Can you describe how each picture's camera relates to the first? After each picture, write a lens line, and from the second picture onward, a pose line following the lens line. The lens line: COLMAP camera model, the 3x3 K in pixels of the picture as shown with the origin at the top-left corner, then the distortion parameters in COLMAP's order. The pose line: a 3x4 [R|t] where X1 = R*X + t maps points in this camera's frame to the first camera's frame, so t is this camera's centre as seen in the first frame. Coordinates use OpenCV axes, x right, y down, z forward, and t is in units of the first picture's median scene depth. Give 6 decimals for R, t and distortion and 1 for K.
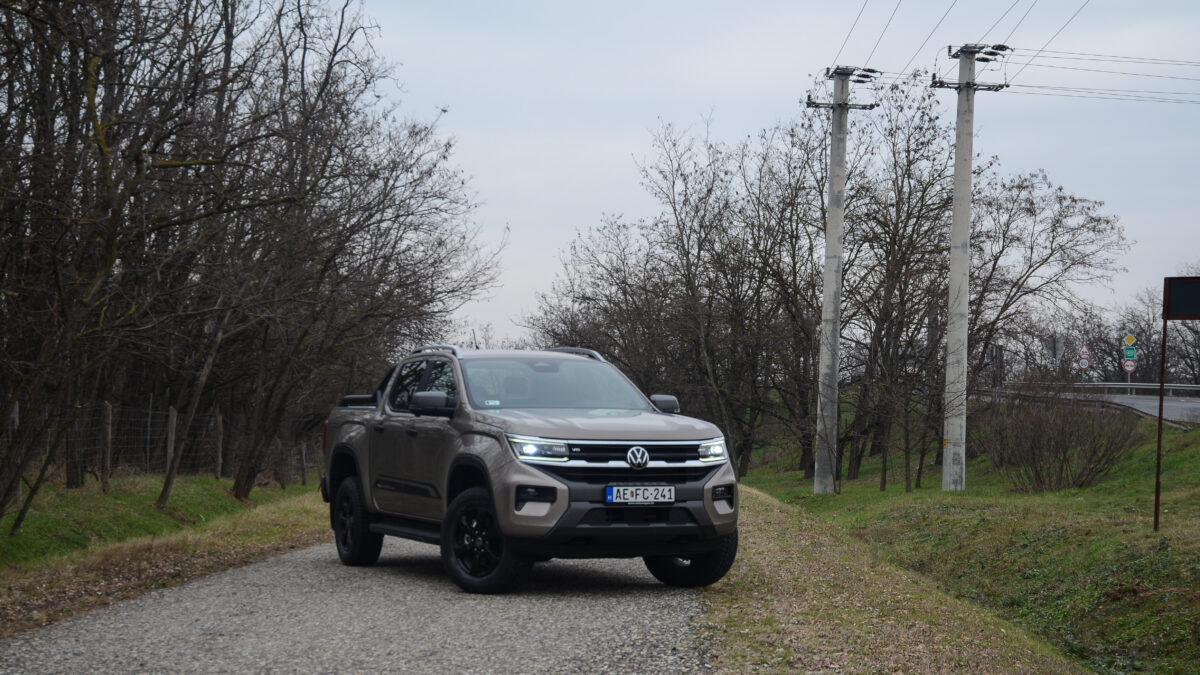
lens RADIAL K [[2046.4, 0, 605.5], [0, 2046.4, 344.5], [0, 0, 1]] dist [0.104121, 0.000000]
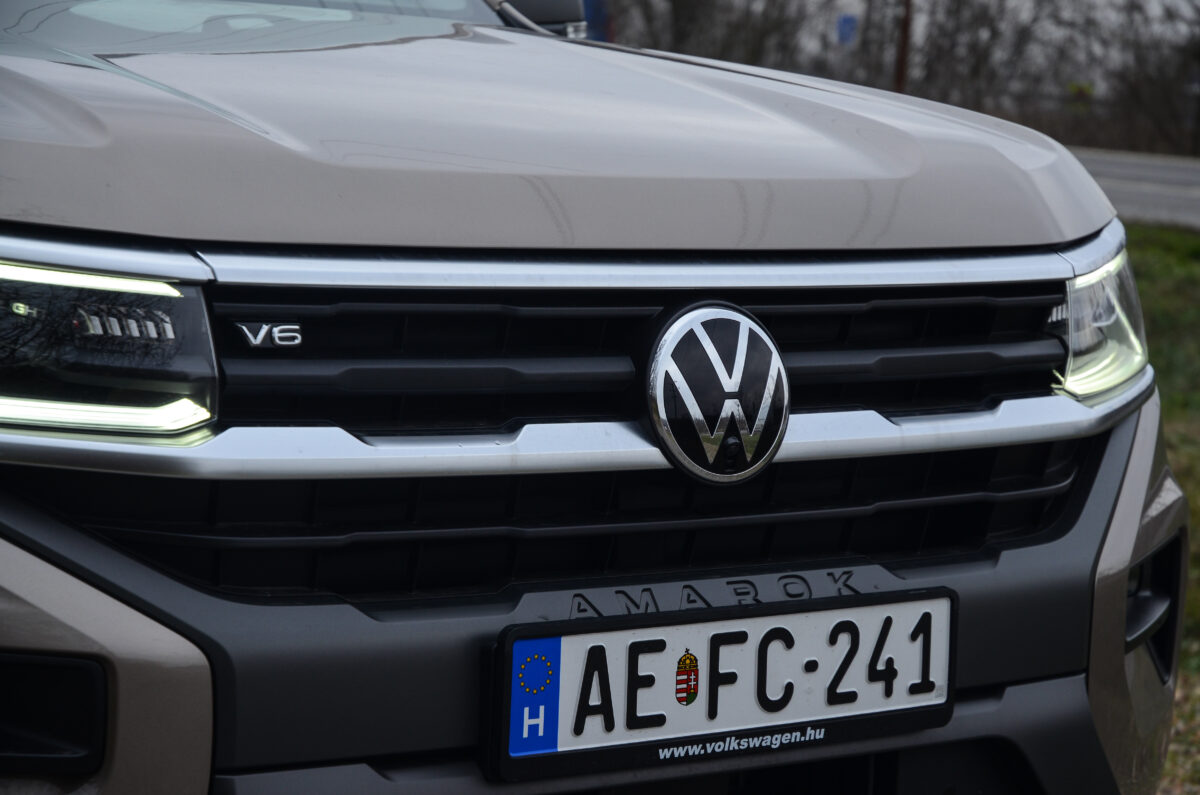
lens RADIAL K [[3284.5, 0, 604.5], [0, 3284.5, 401.7], [0, 0, 1]] dist [0.084214, 0.000000]
pose [[0.965165, 0.006917, 0.261550, -0.045781], [-0.047307, 0.987788, 0.148451, 0.025478], [-0.257329, -0.155652, 0.953705, 0.804514]]
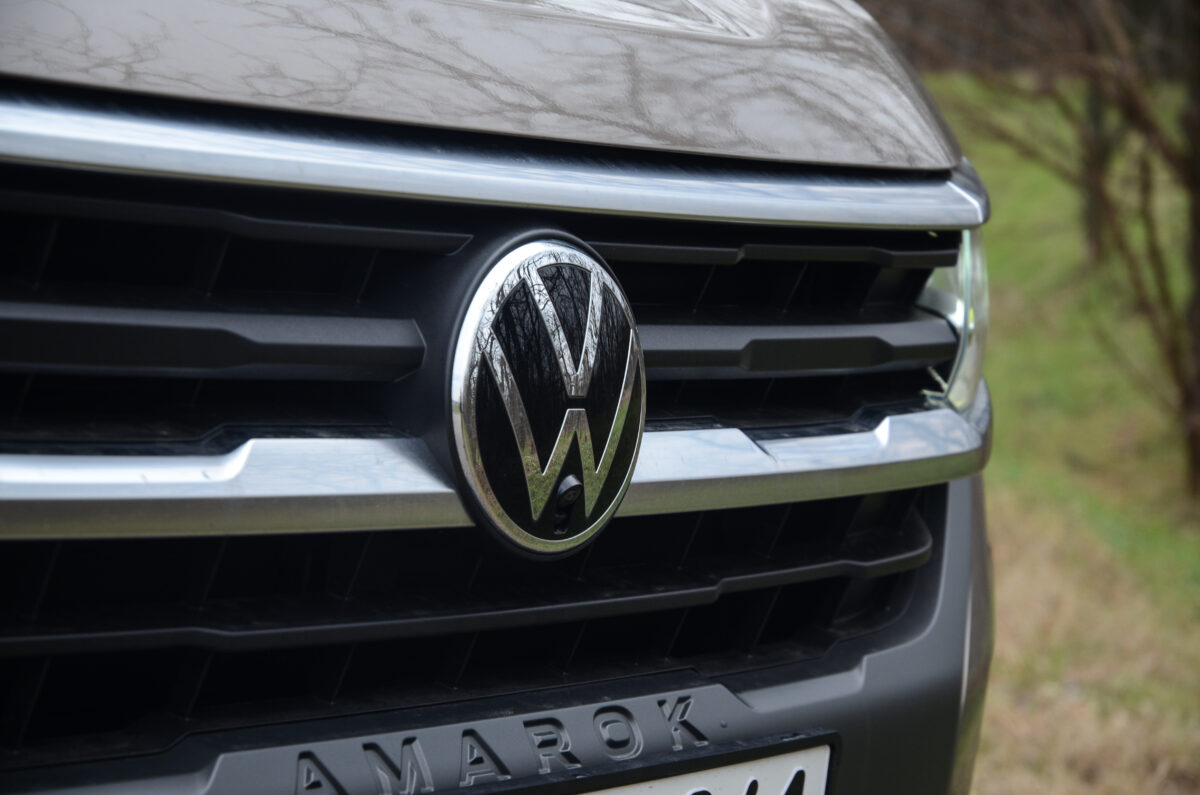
lens RADIAL K [[3215.4, 0, 601.6], [0, 3215.4, 394.2], [0, 0, 1]] dist [0.145282, 0.000000]
pose [[0.852884, 0.064709, 0.518075, -0.042563], [-0.170120, 0.972579, 0.158584, 0.036892], [-0.493607, -0.223388, 0.840506, 0.903619]]
